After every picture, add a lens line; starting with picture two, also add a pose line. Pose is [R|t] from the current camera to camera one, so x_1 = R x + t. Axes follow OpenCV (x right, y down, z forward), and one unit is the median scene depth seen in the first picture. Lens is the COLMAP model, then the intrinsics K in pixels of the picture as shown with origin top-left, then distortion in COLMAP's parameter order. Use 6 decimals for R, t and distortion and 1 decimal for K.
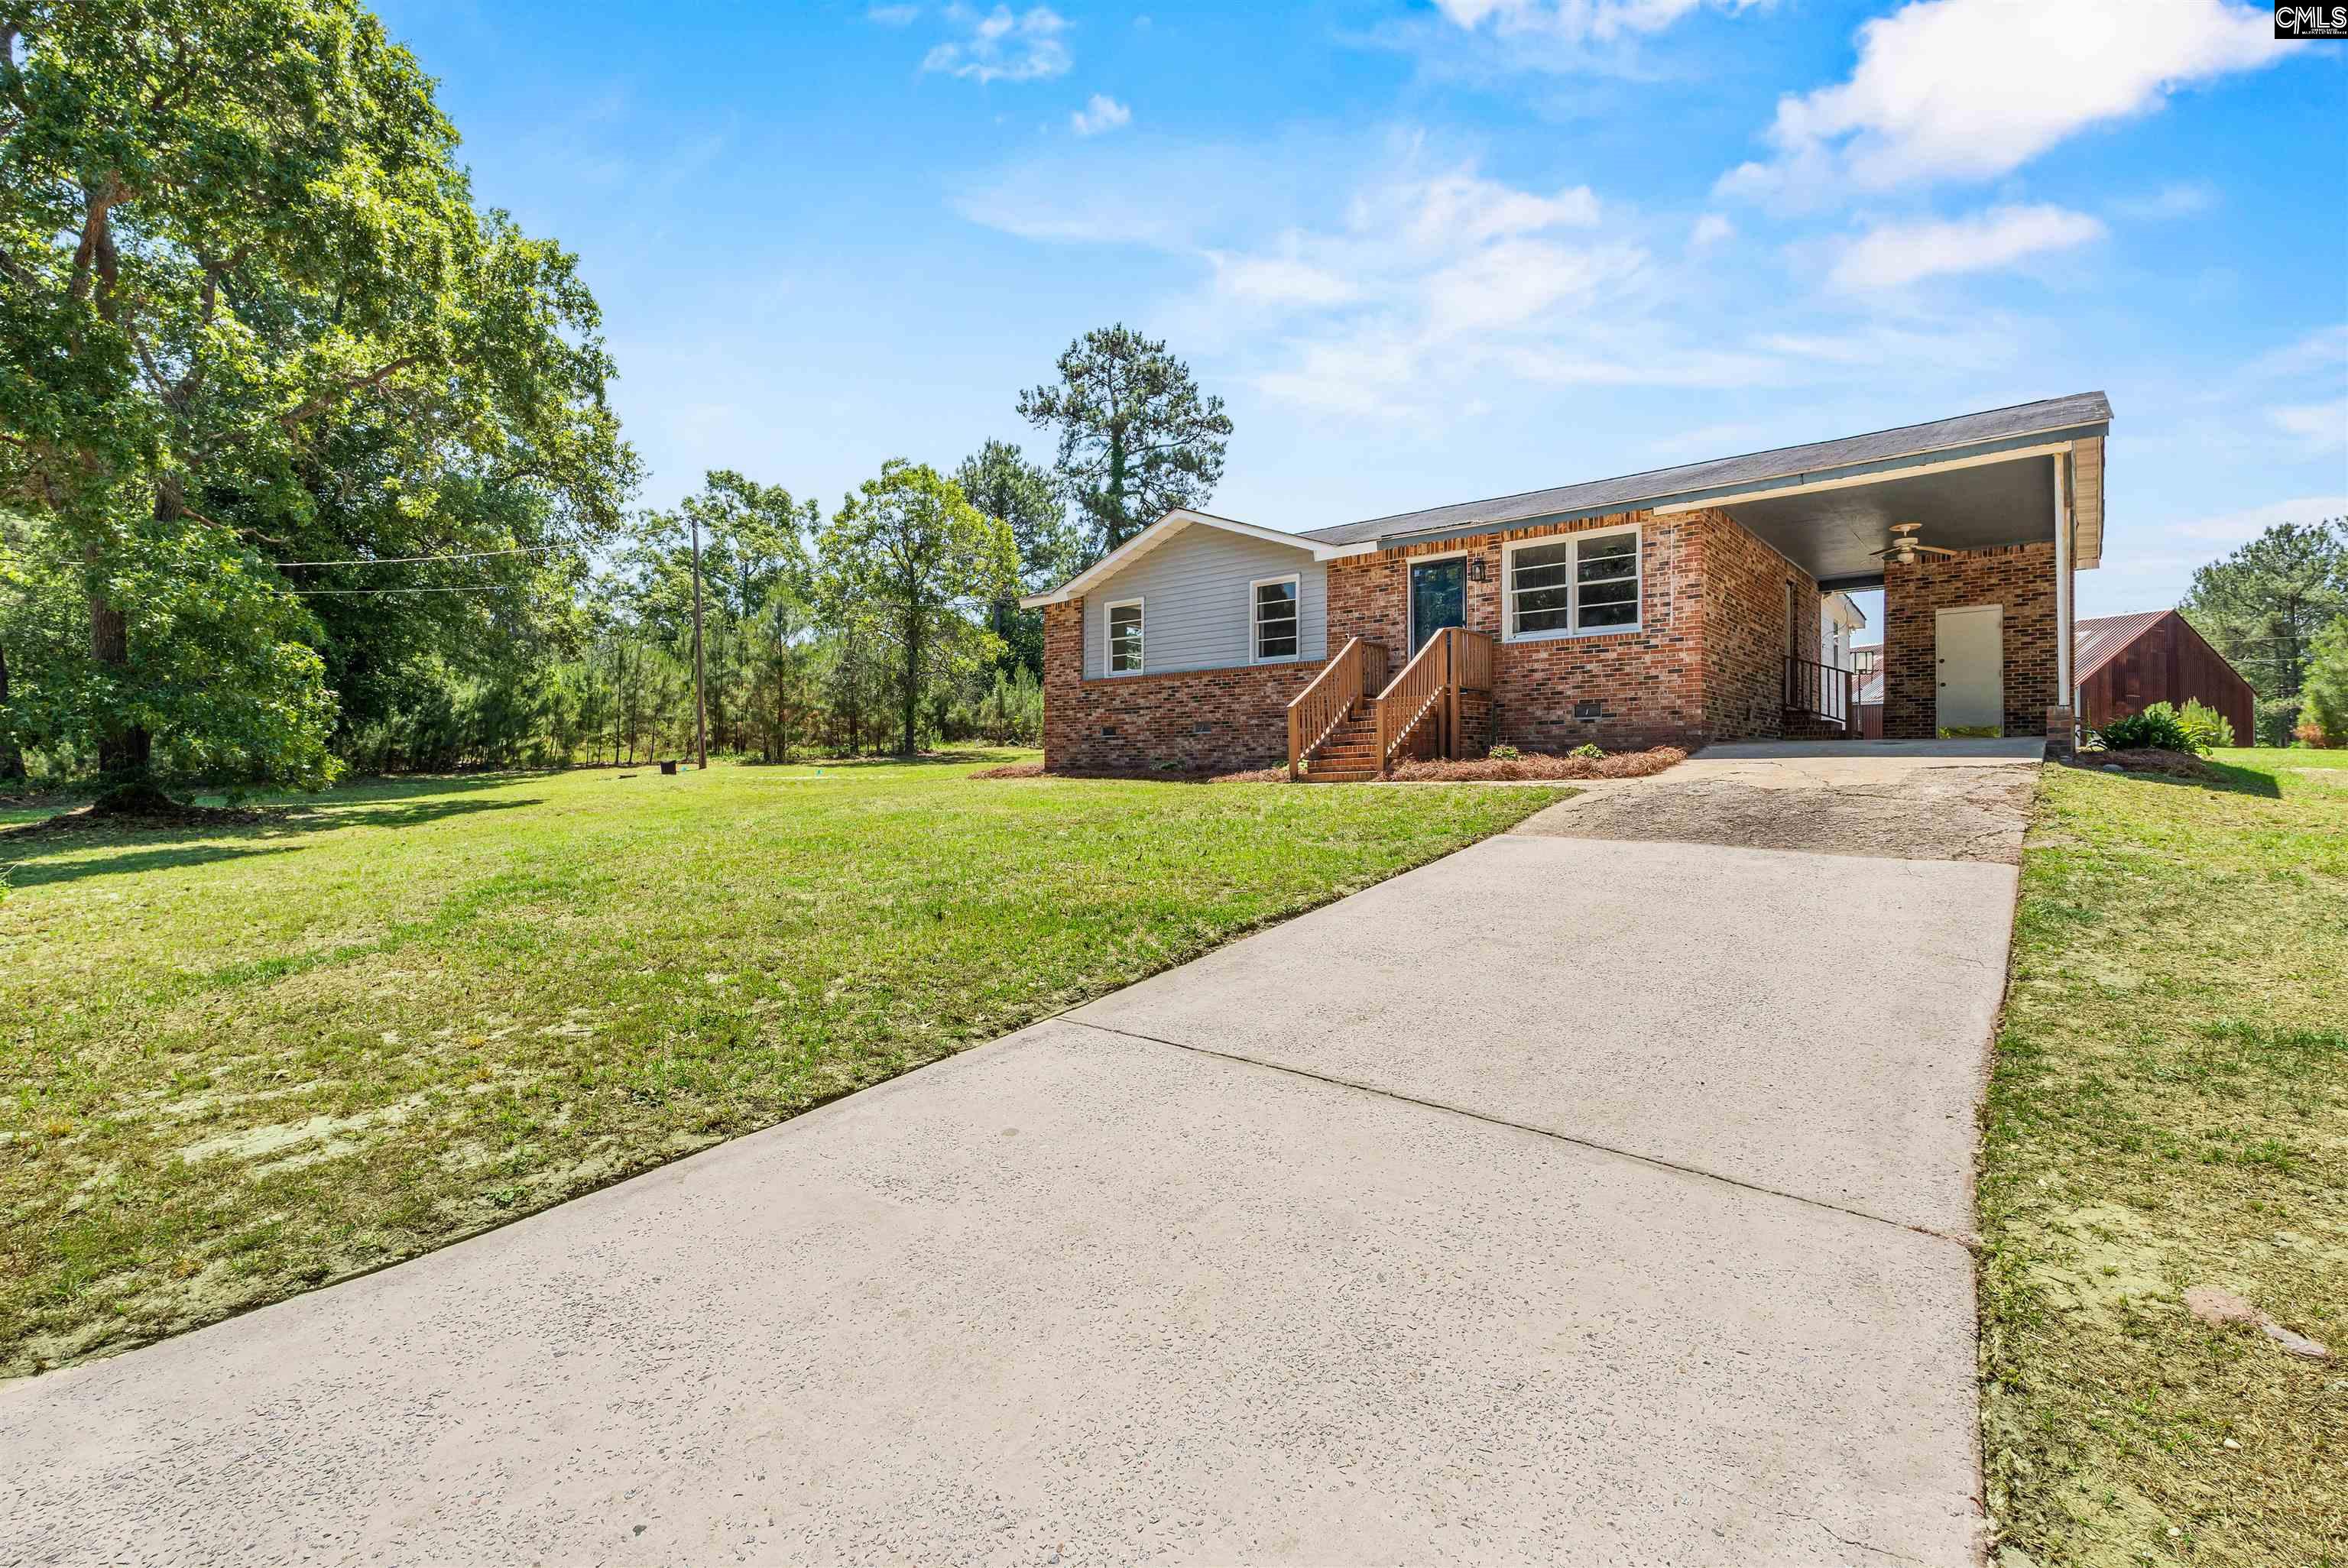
lens RADIAL K [[1079.0, 0, 1174.0], [0, 1079.0, 781.0], [0, 0, 1]] dist [-0.007549, -0.000112]
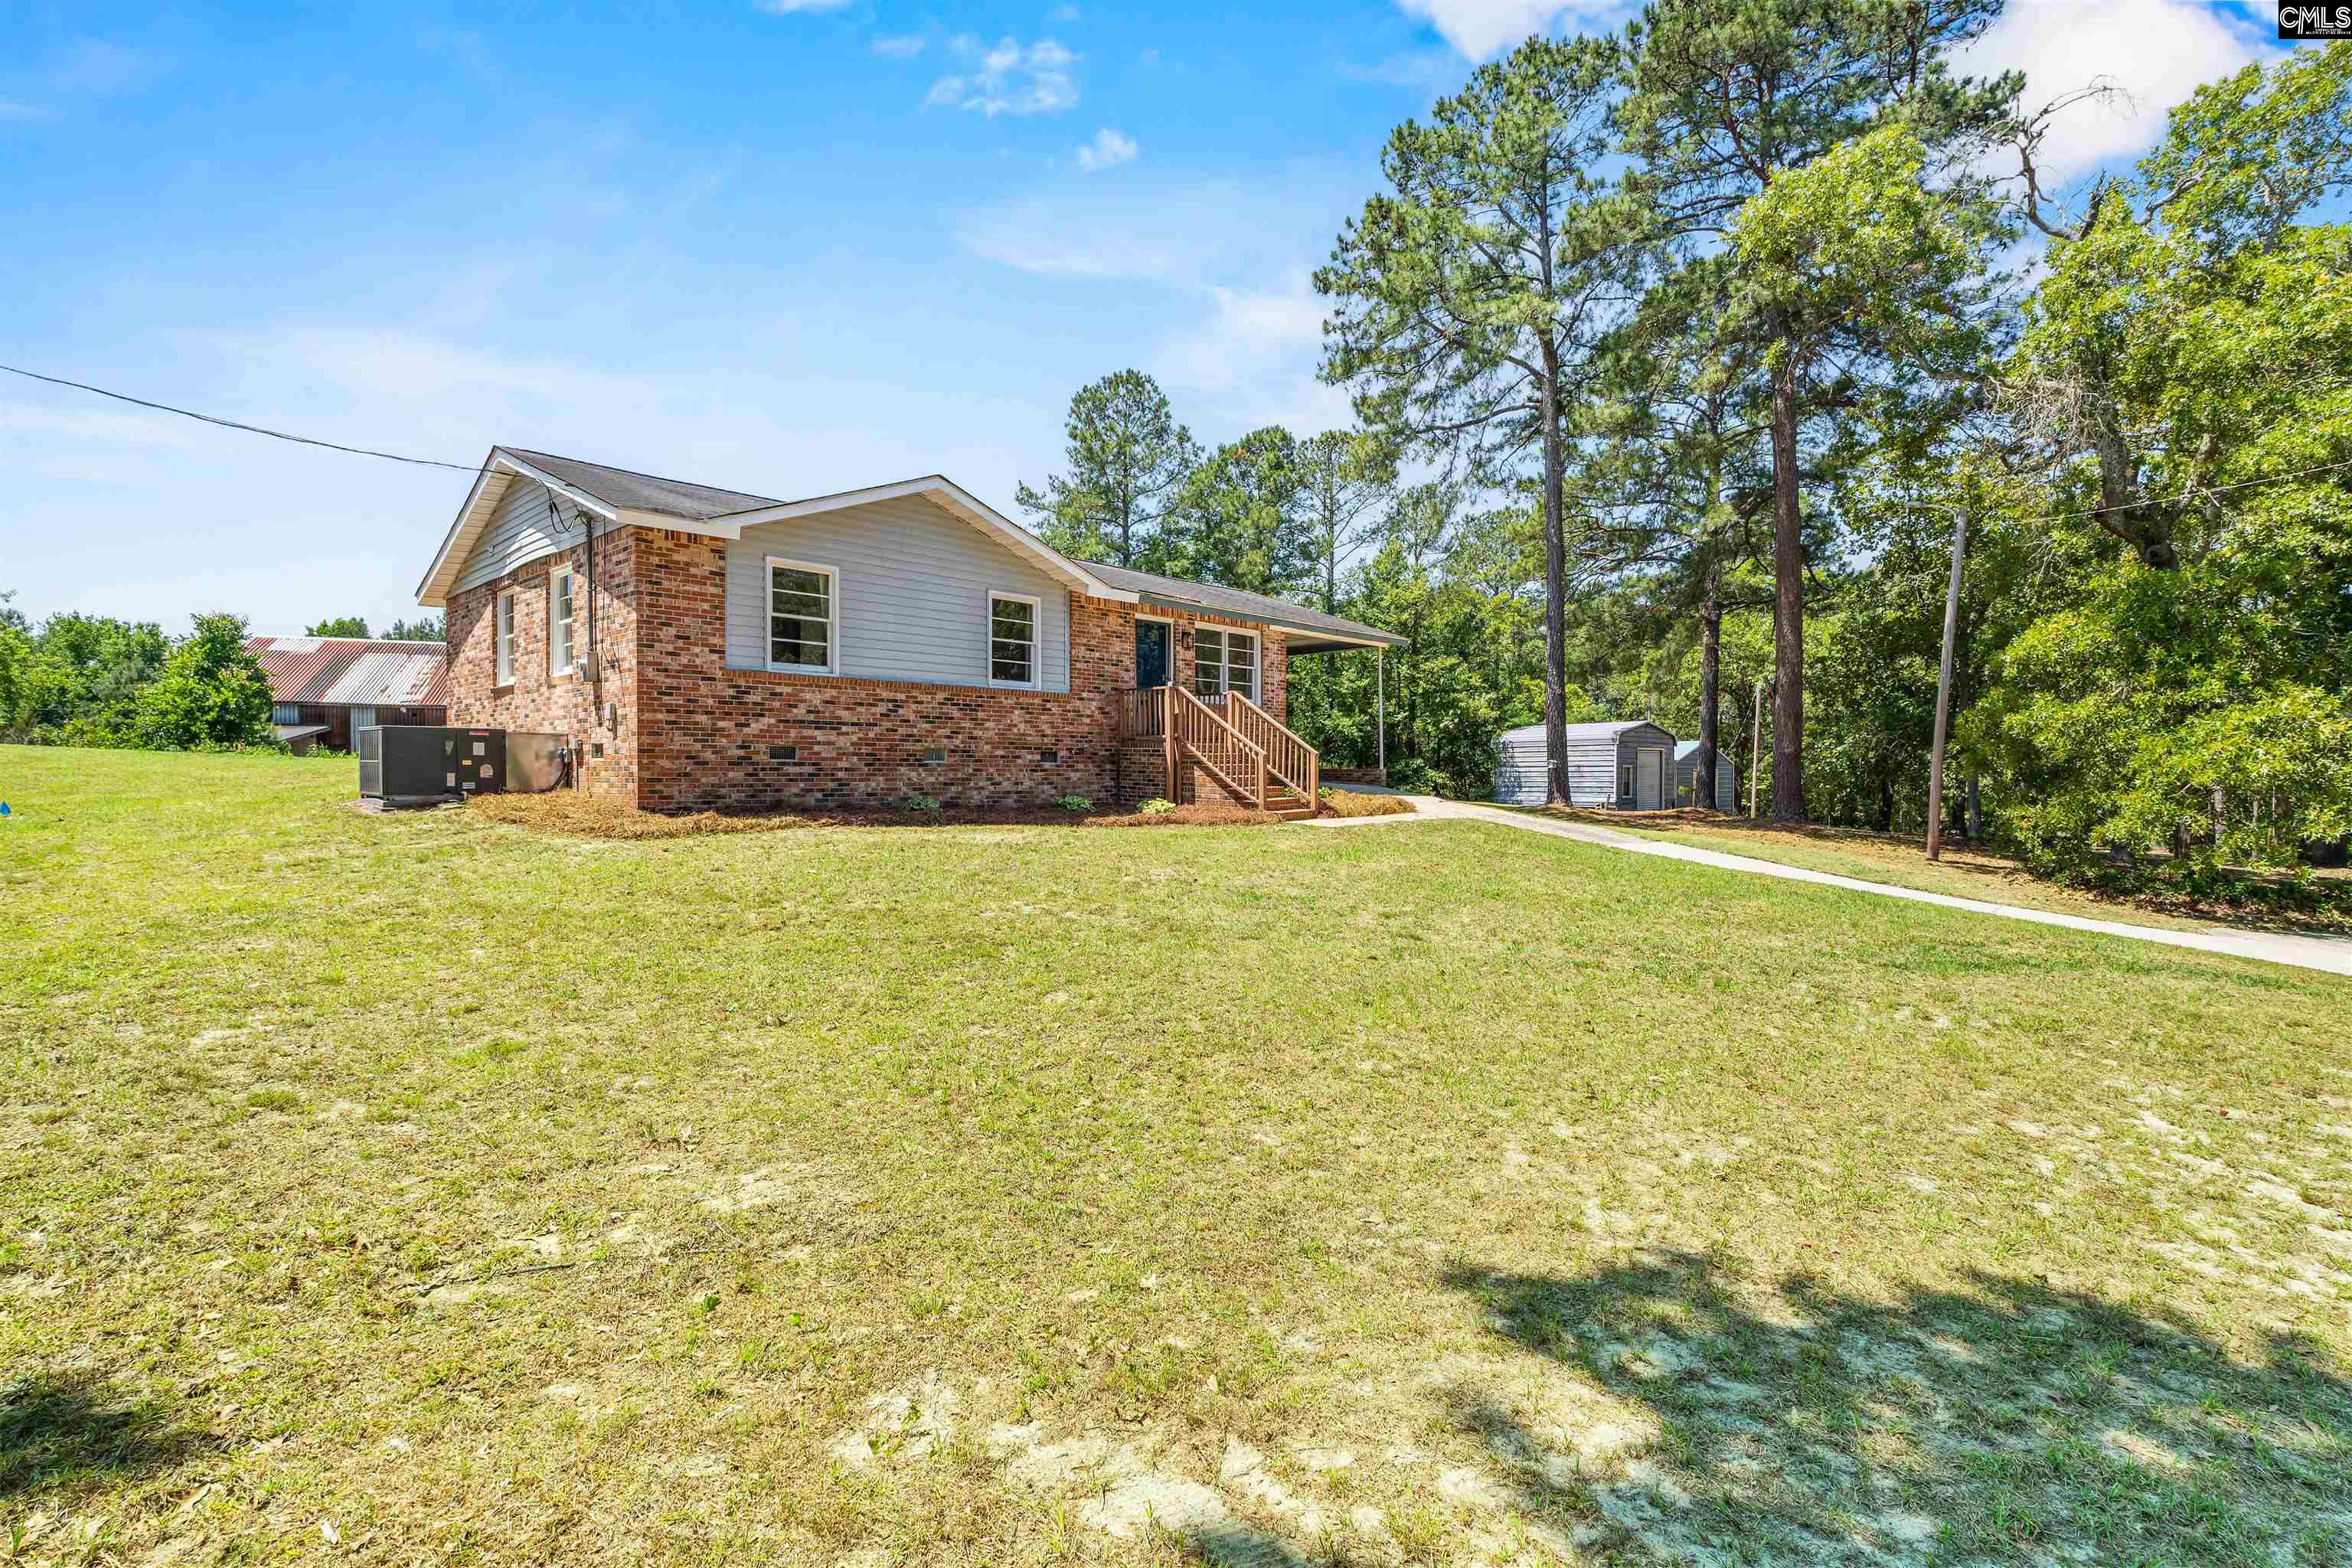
lens RADIAL K [[1080.9, 0, 1179.4], [0, 1080.9, 776.4], [0, 0, 1]] dist [-0.007549, -0.000112]
pose [[0.043221, -0.005685, 0.999049, -0.770925], [-0.004684, 0.999972, 0.005893, -0.039659], [-0.999055, -0.004934, 0.043193, 0.784060]]
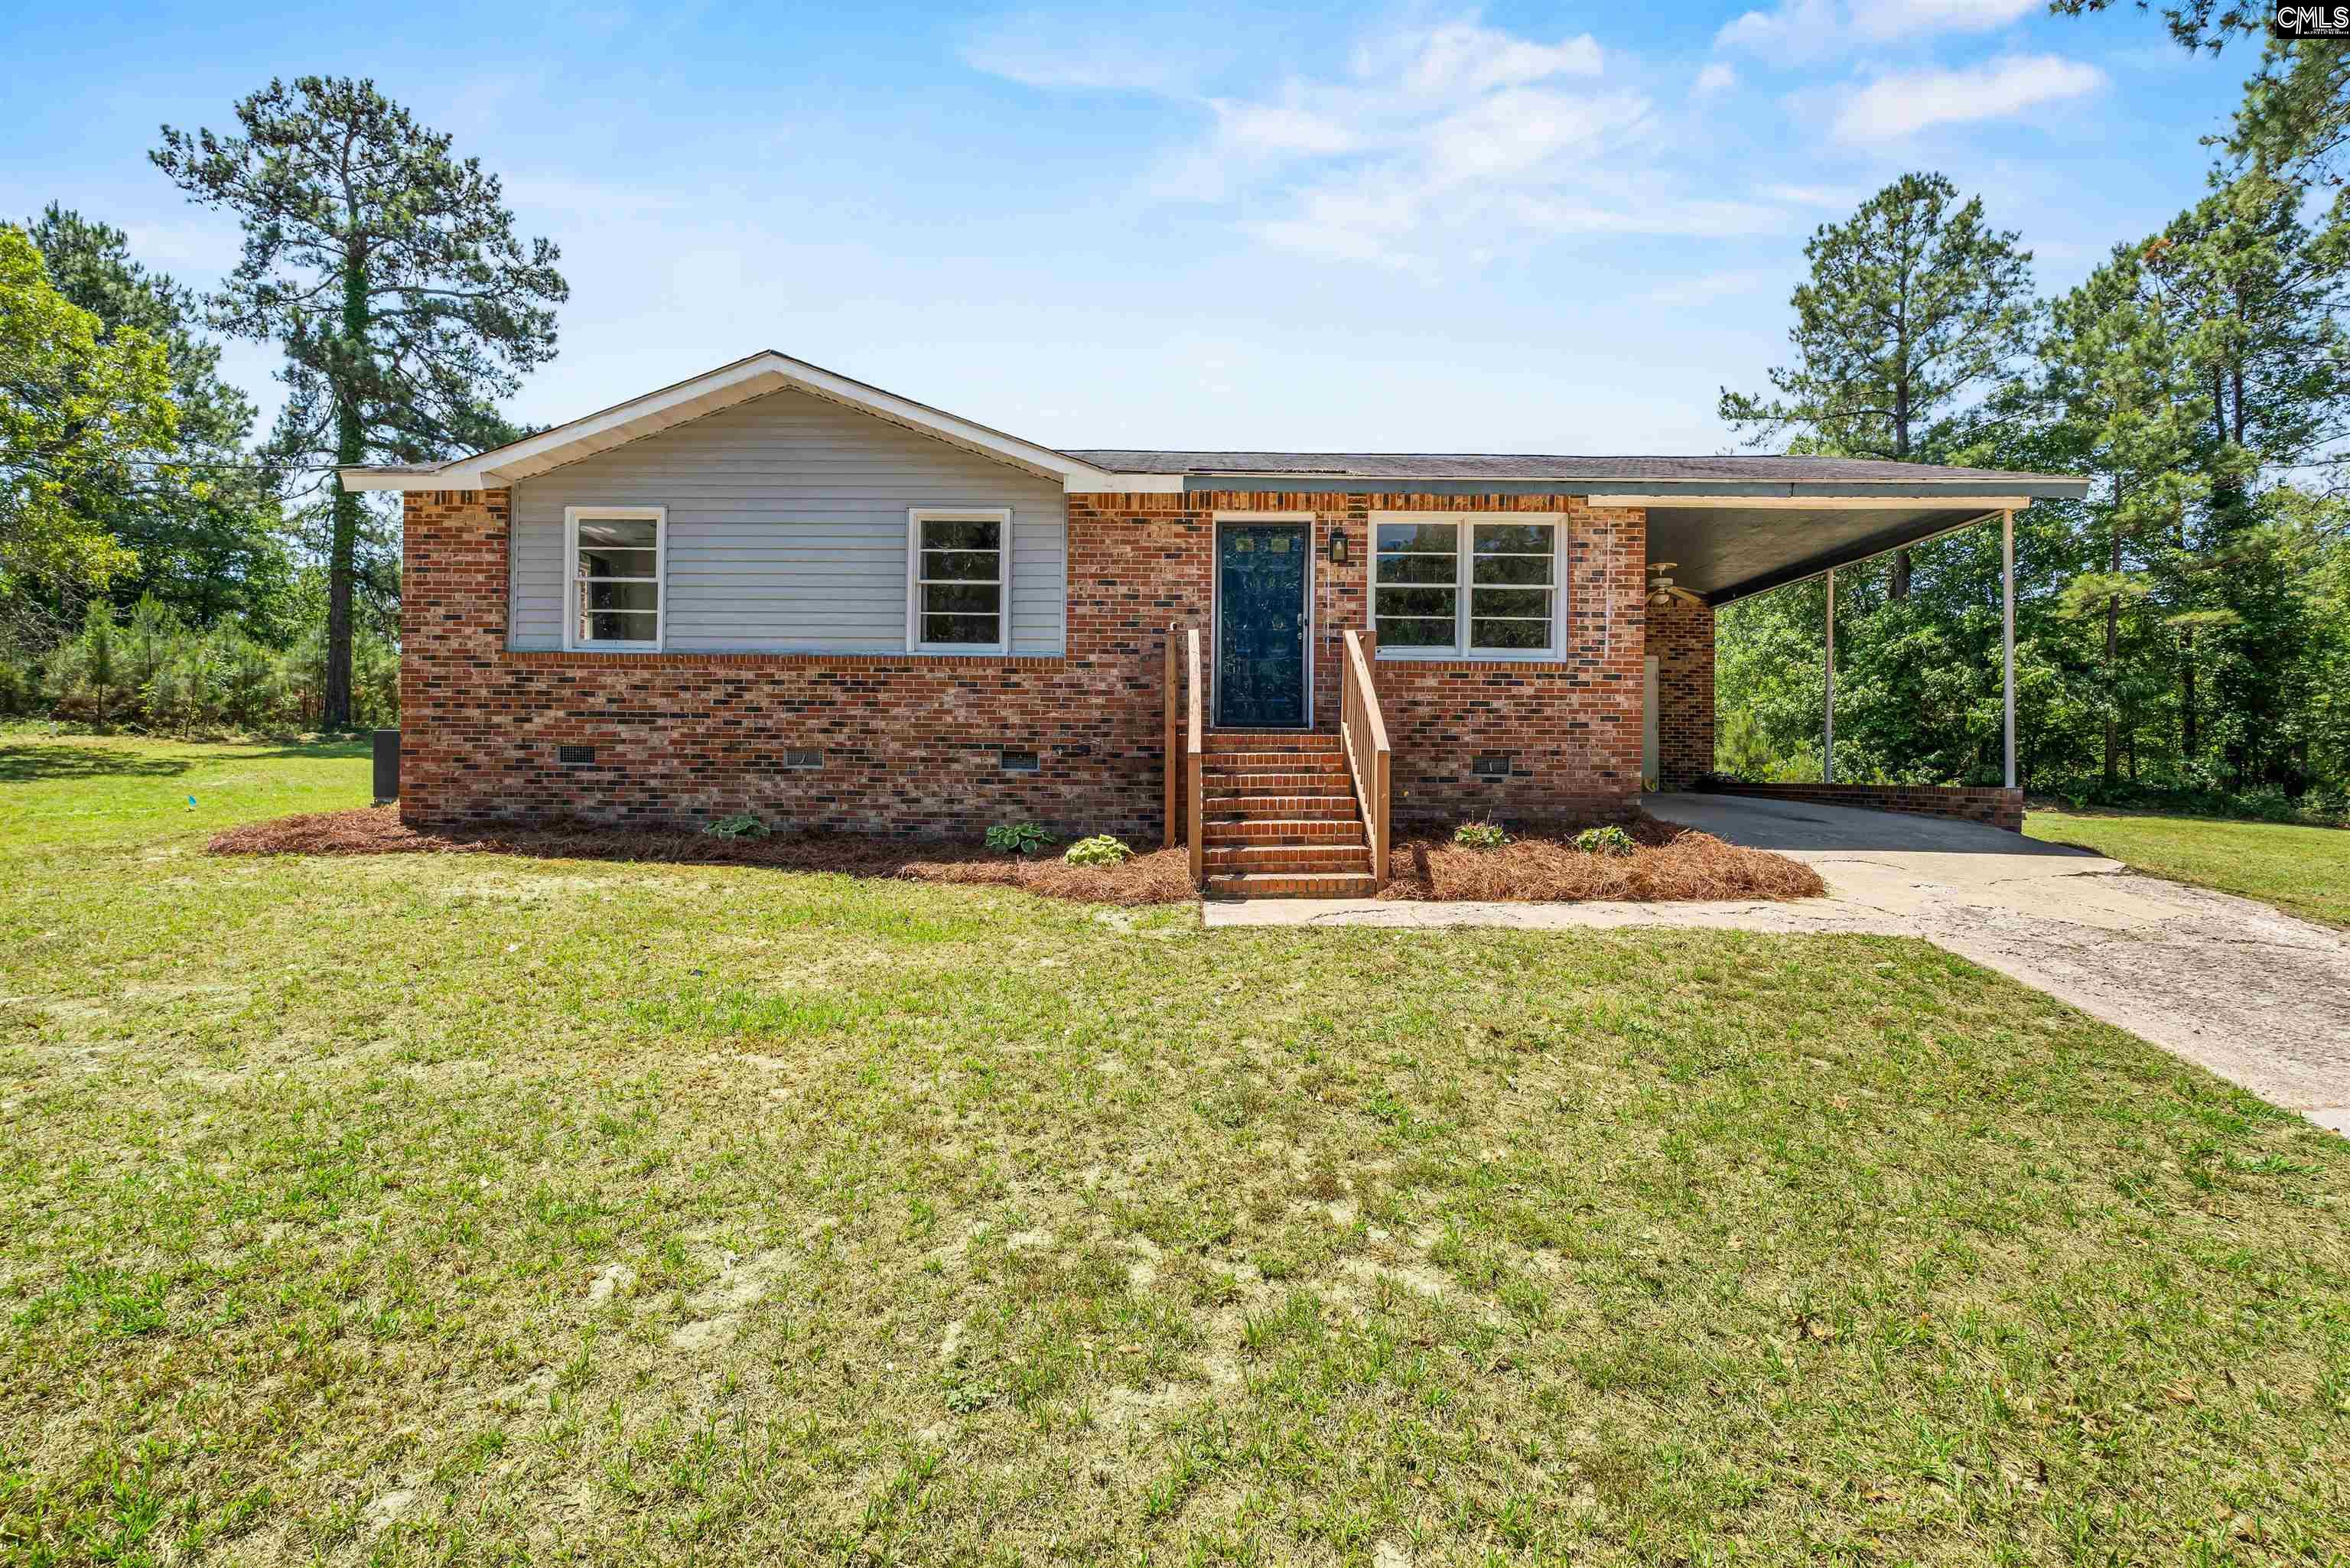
lens RADIAL K [[1080.0, 0, 1173.7], [0, 1080.0, 778.1], [0, 0, 1]] dist [-0.007549, -0.000112]
pose [[0.776283, 0.007192, 0.630343, -0.177183], [-0.013676, 0.999892, 0.005434, -0.044741], [-0.630236, -0.012839, 0.776298, 0.446584]]
